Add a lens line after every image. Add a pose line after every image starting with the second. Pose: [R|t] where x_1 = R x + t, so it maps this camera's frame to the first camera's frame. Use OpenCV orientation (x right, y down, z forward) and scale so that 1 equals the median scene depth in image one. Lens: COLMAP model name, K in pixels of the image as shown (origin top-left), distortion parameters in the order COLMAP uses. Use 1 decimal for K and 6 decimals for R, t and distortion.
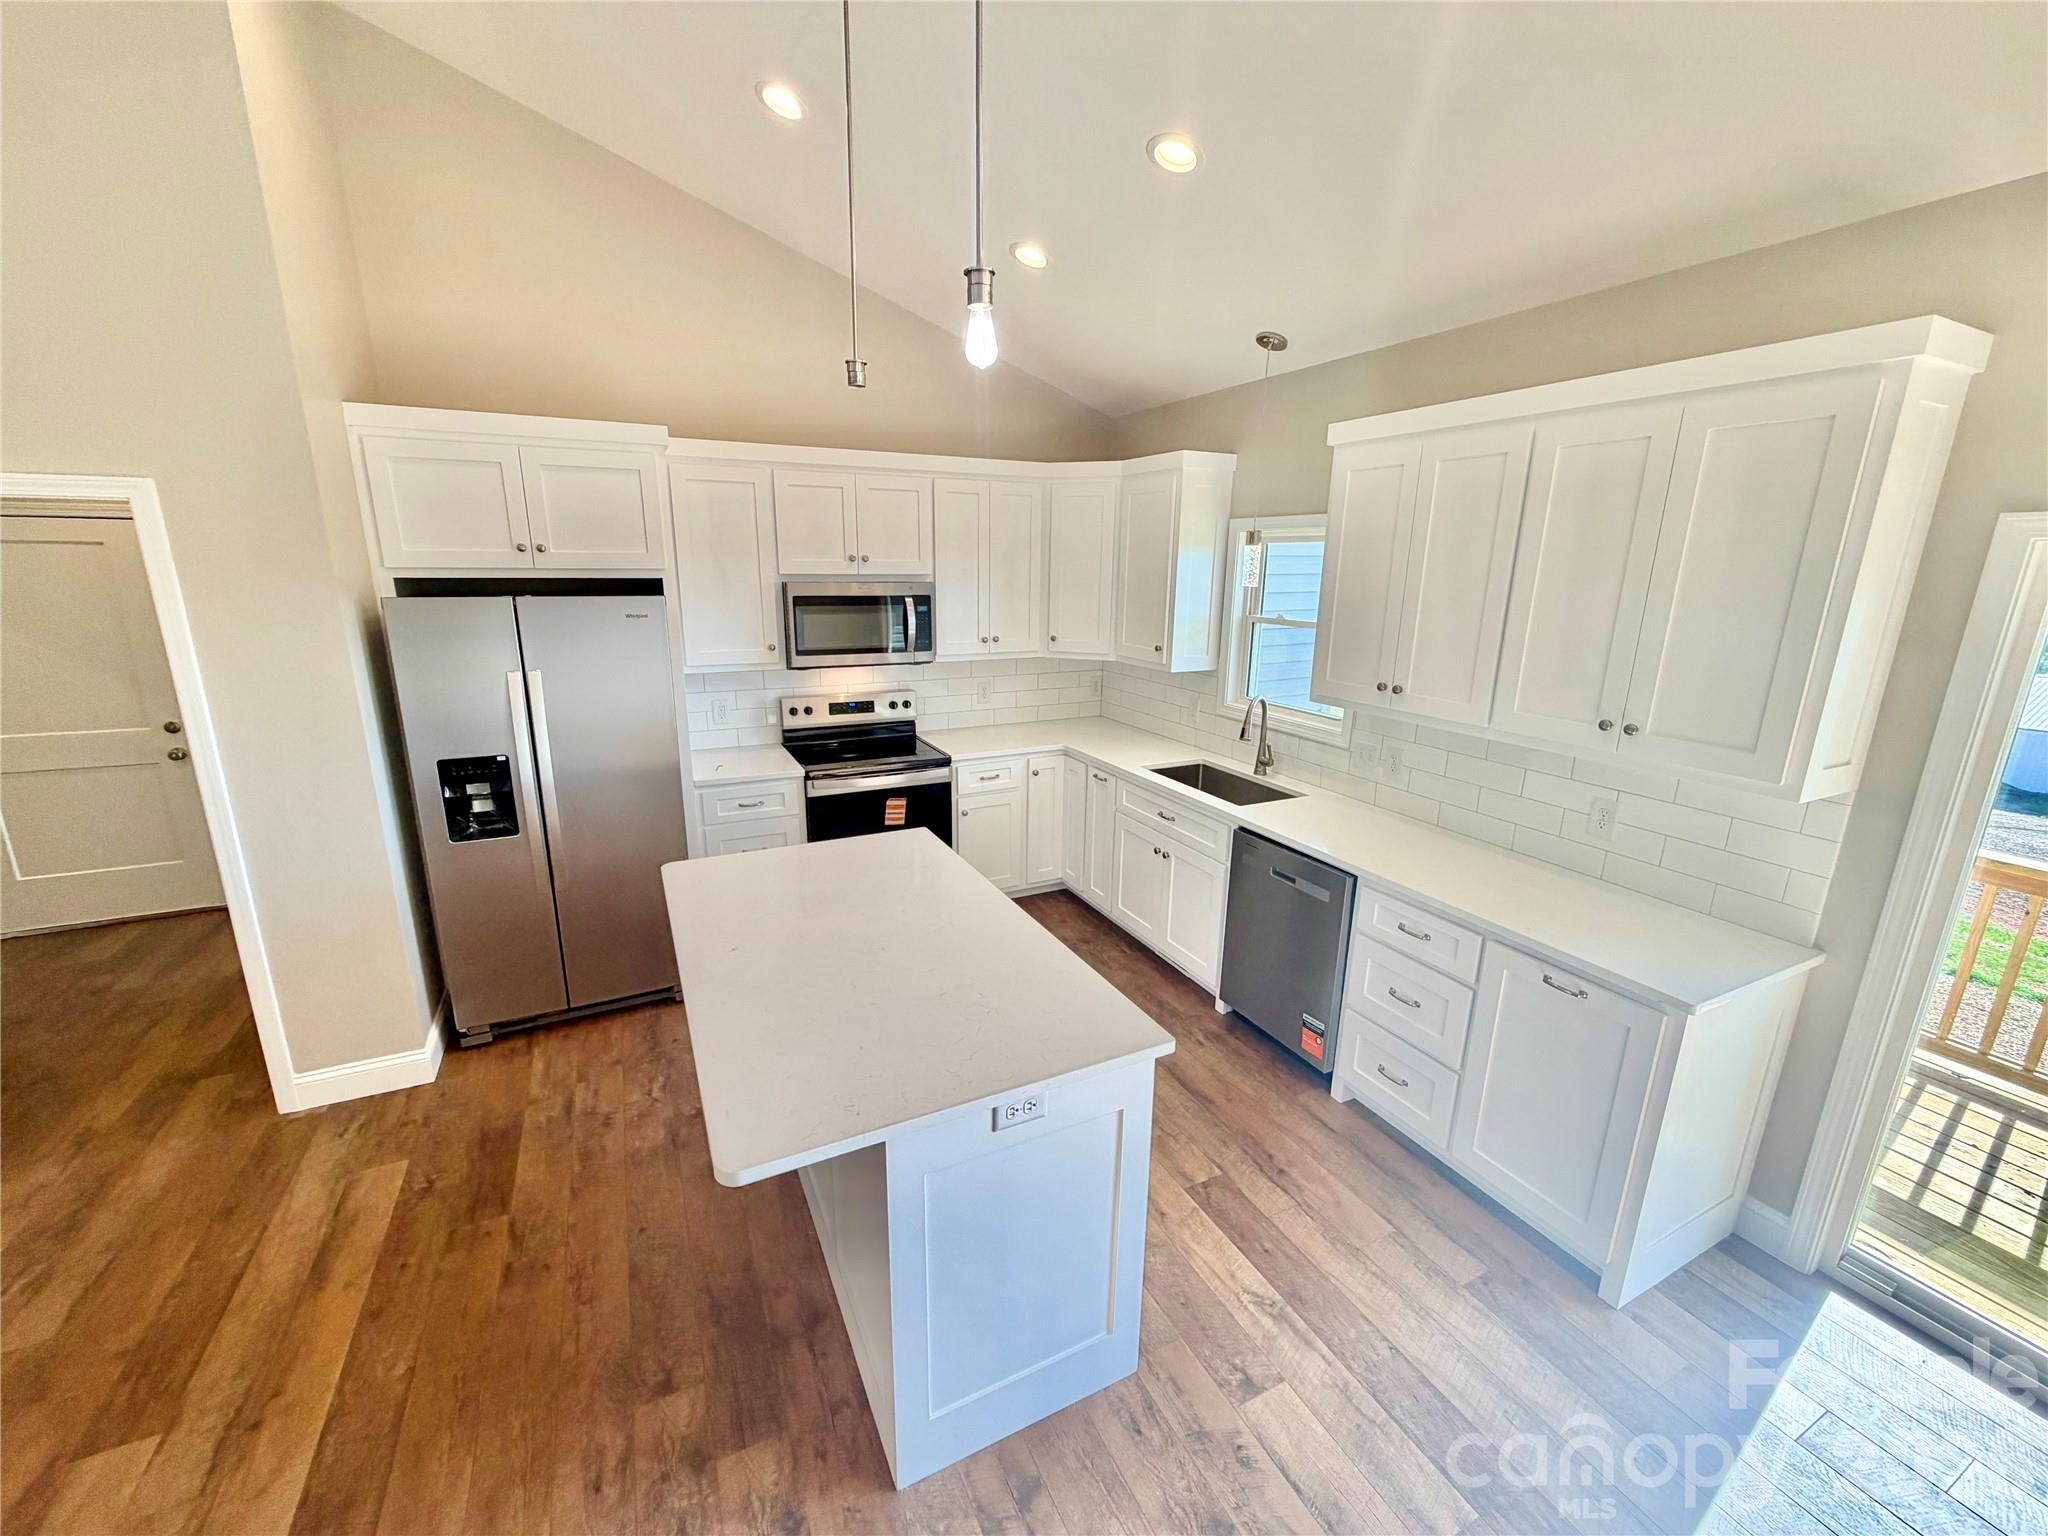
lens RADIAL K [[815.2, 0, 1014.5], [0, 815.2, 768.0], [0, 0, 1]] dist [-0.000487, 0.000458]
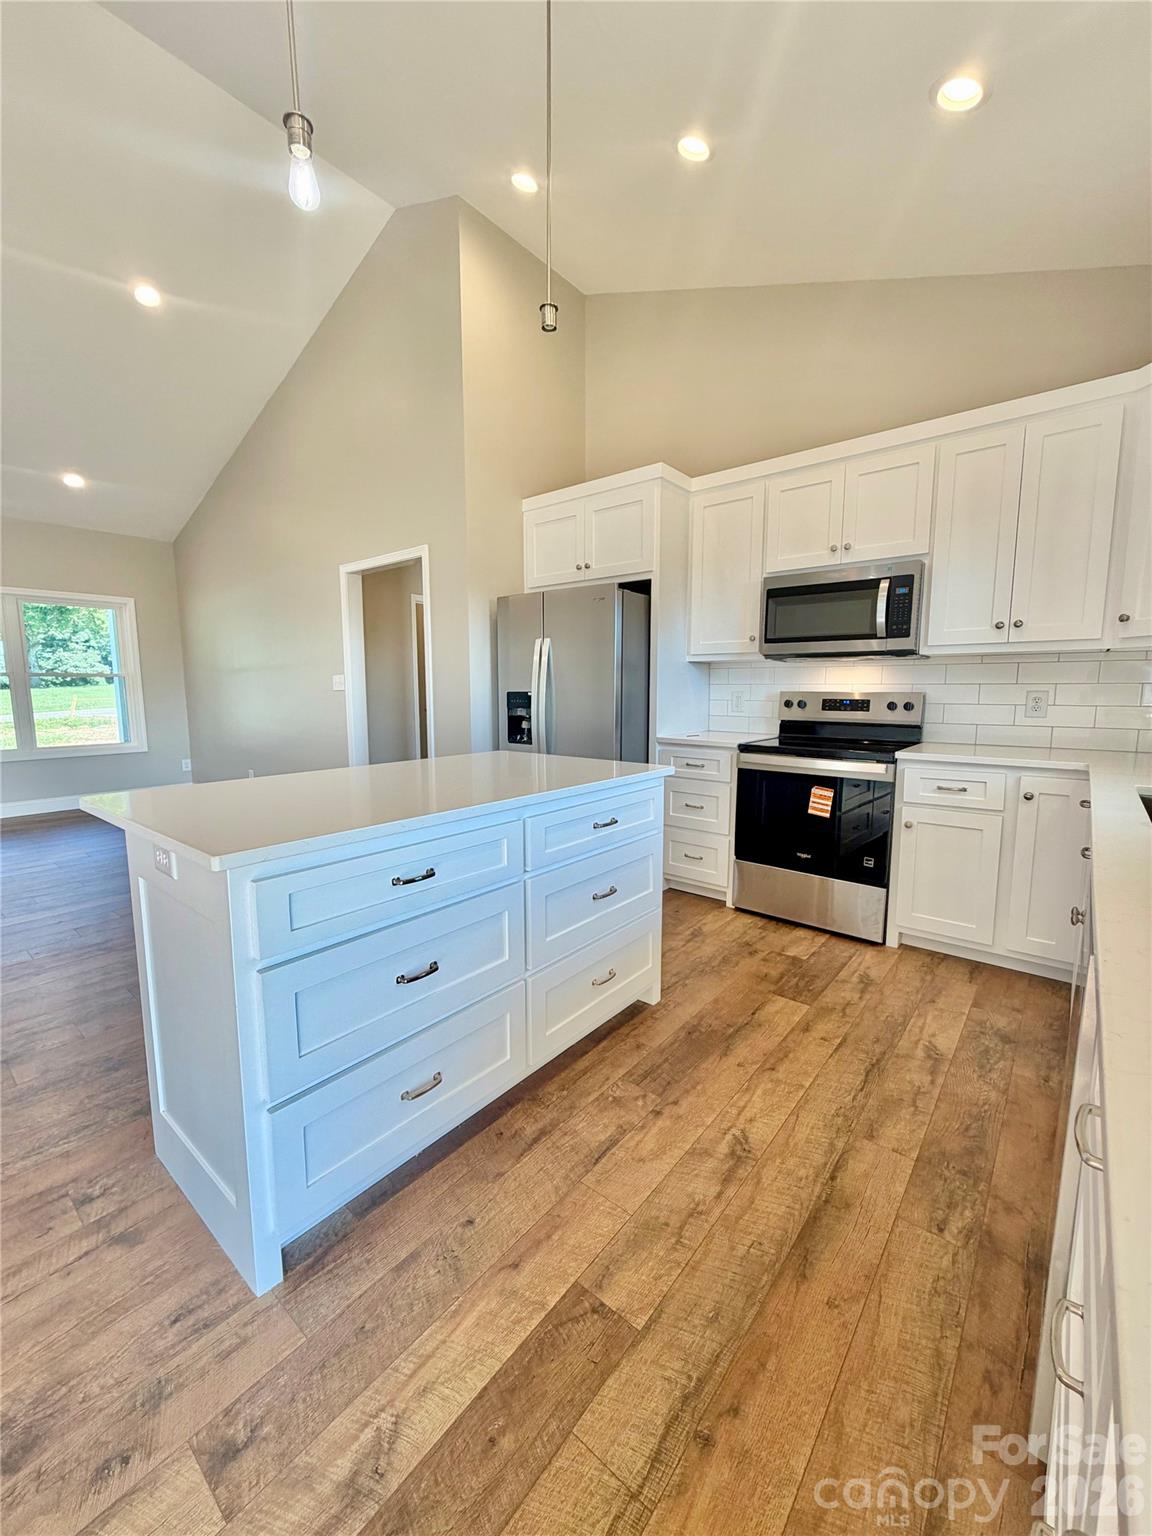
lens RADIAL K [[611.4, 0, 576.3], [0, 611.4, 760.5], [0, 0, 1]] dist [-0.000487, 0.000458]
pose [[0.415166, 0.098994, -0.904344, 0.417928], [-0.219977, 0.975488, 0.005795, 0.072542], [0.882750, 0.196529, 0.426766, 0.484966]]
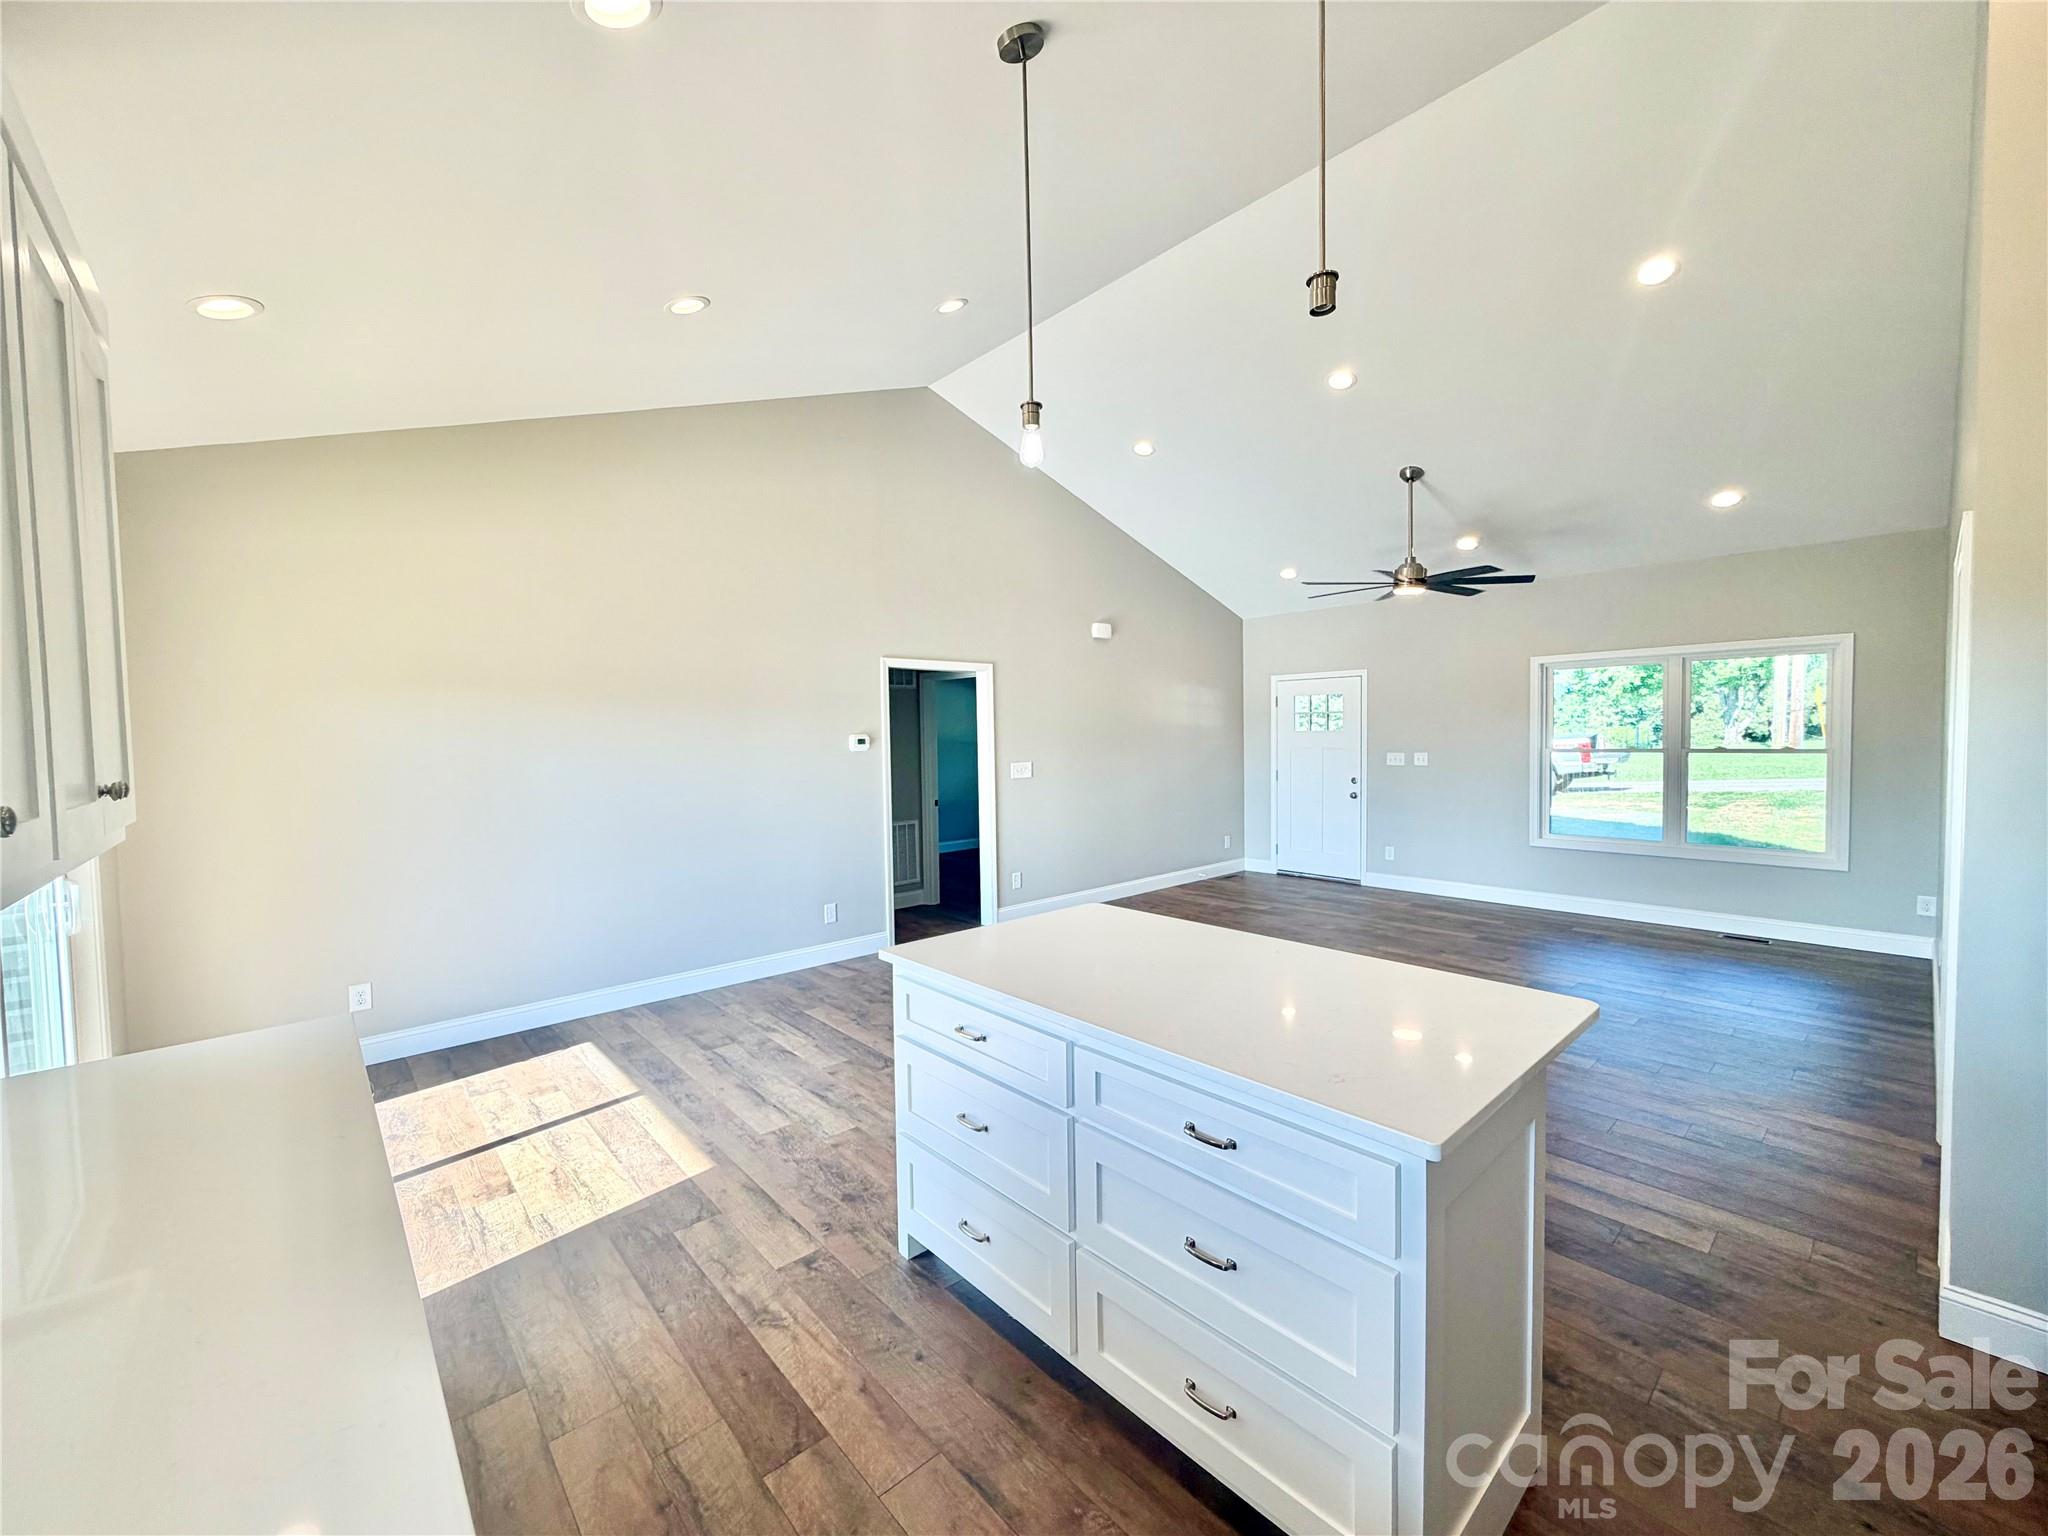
lens RADIAL K [[815.2, 0, 1018.0], [0, 815.2, 768.1], [0, 0, 1]] dist [-0.000487, 0.000458]
pose [[-0.962296, 0.016487, -0.271504, 0.159194], [-0.061964, 0.958629, 0.277833, -0.166277], [0.264852, 0.284181, -0.921463, 1.047321]]
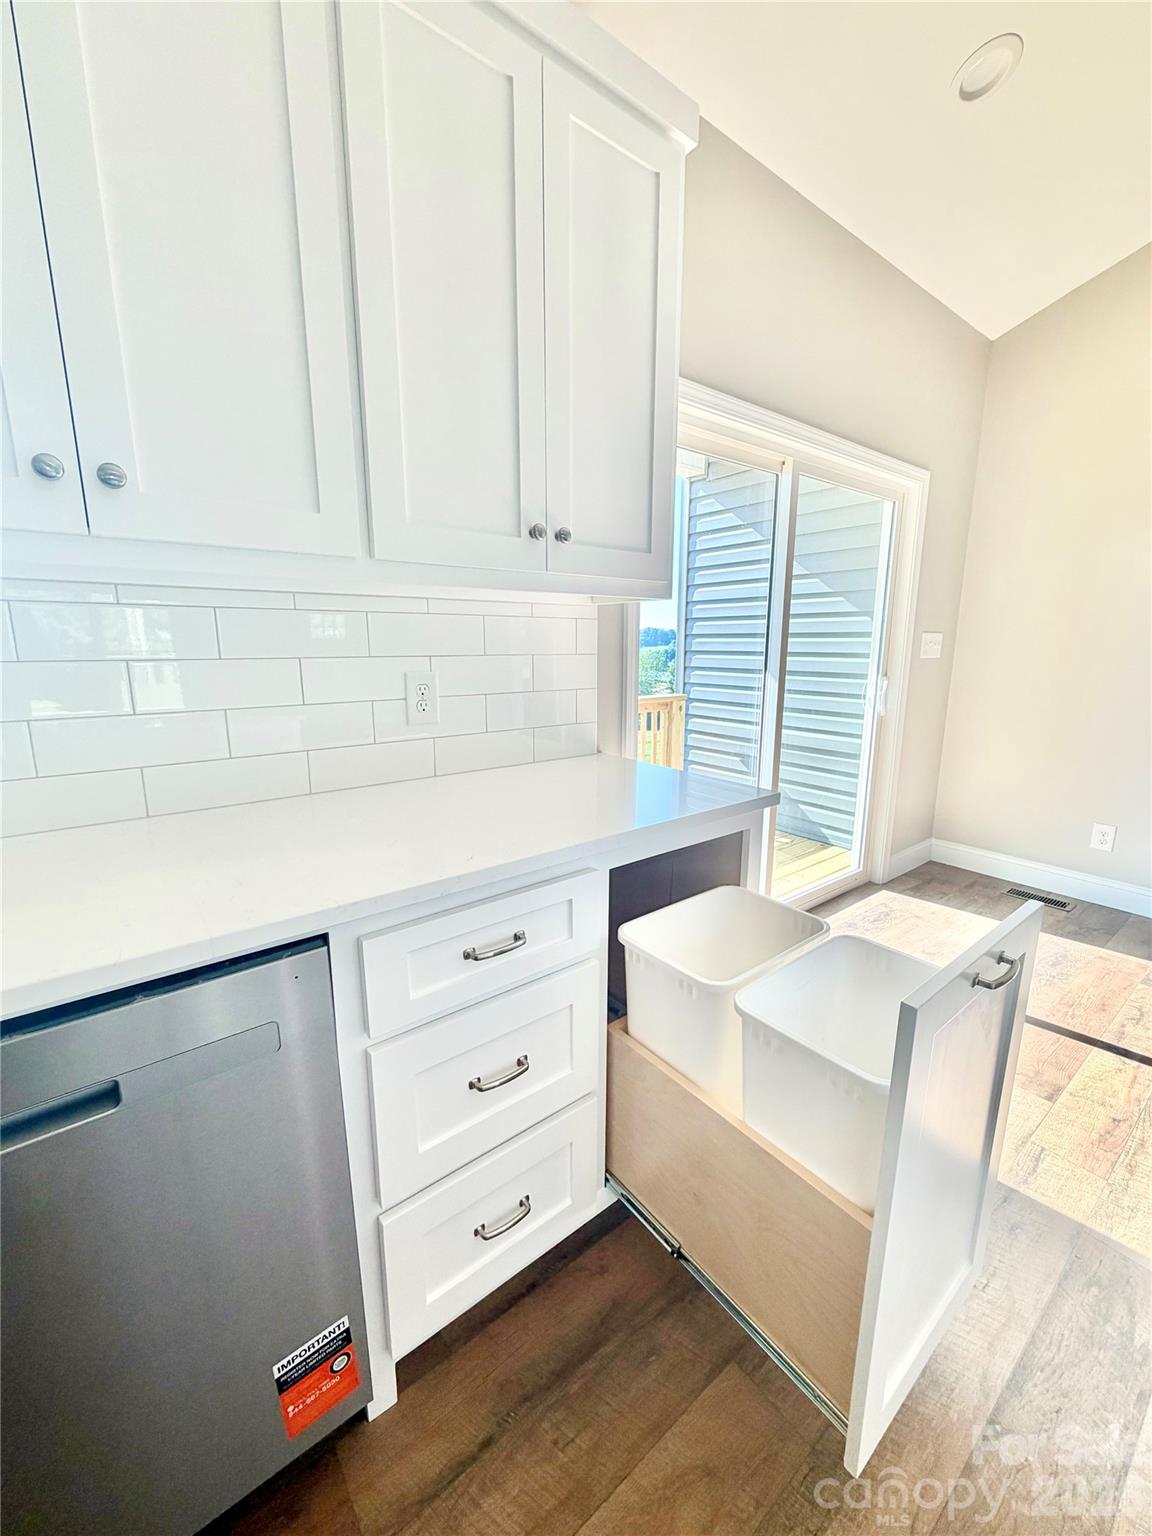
lens RADIAL K [[611.4, 0, 576.9], [0, 611.4, 763.5], [0, 0, 1]] dist [-0.000487, 0.000458]
pose [[-0.208757, -0.204901, 0.956261, 0.096597], [0.237683, 0.937857, 0.252845, 0.007057], [-0.948645, 0.280070, -0.147083, 0.678627]]
